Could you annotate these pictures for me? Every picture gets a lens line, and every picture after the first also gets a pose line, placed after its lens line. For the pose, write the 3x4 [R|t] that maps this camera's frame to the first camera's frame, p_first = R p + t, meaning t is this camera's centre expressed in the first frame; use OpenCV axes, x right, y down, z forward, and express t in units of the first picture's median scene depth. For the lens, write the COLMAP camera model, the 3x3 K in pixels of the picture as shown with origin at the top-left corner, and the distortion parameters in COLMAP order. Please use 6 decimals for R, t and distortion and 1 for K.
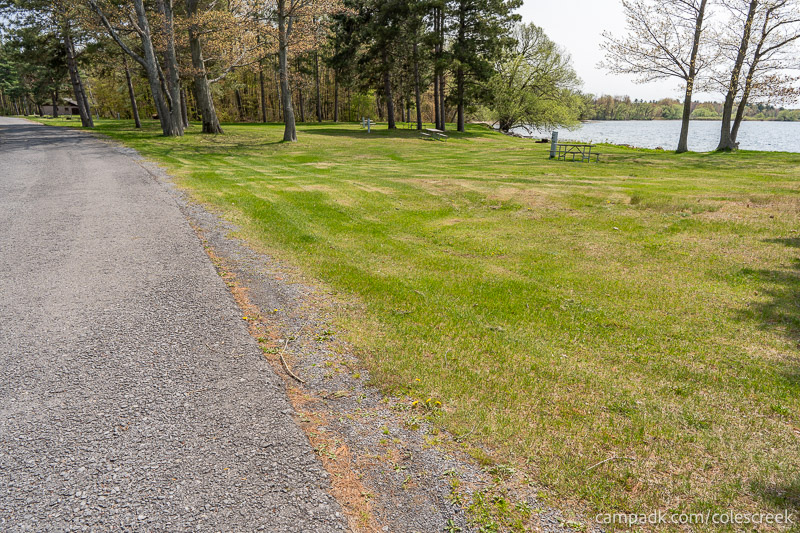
lens RADIAL K [[538.7, 0, 402.3], [0, 538.7, 261.2], [0, 0, 1]] dist [0.001095, 0.003118]
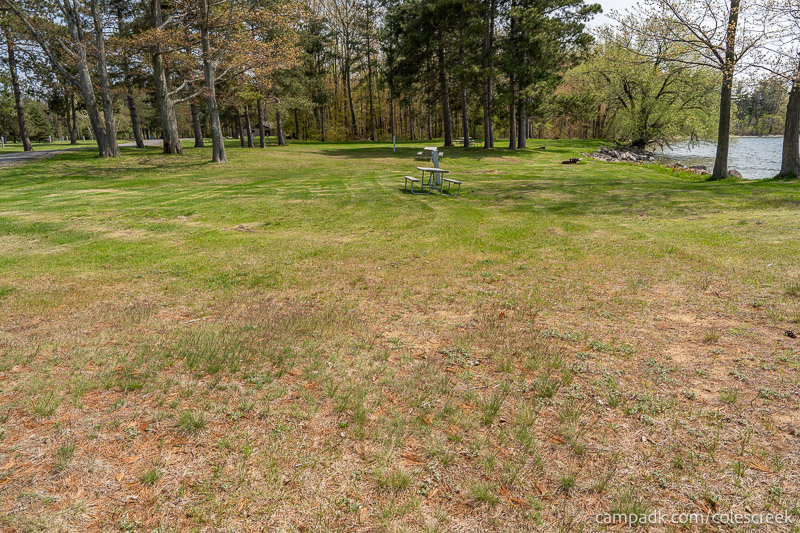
lens RADIAL K [[538.7, 0, 405.1], [0, 538.7, 261.5], [0, 0, 1]] dist [0.001095, 0.003118]
pose [[0.929425, 0.068777, -0.362546, 0.251223], [-0.079719, 0.996700, -0.015289, -0.036862], [0.360298, 0.043112, 0.931841, 0.150836]]
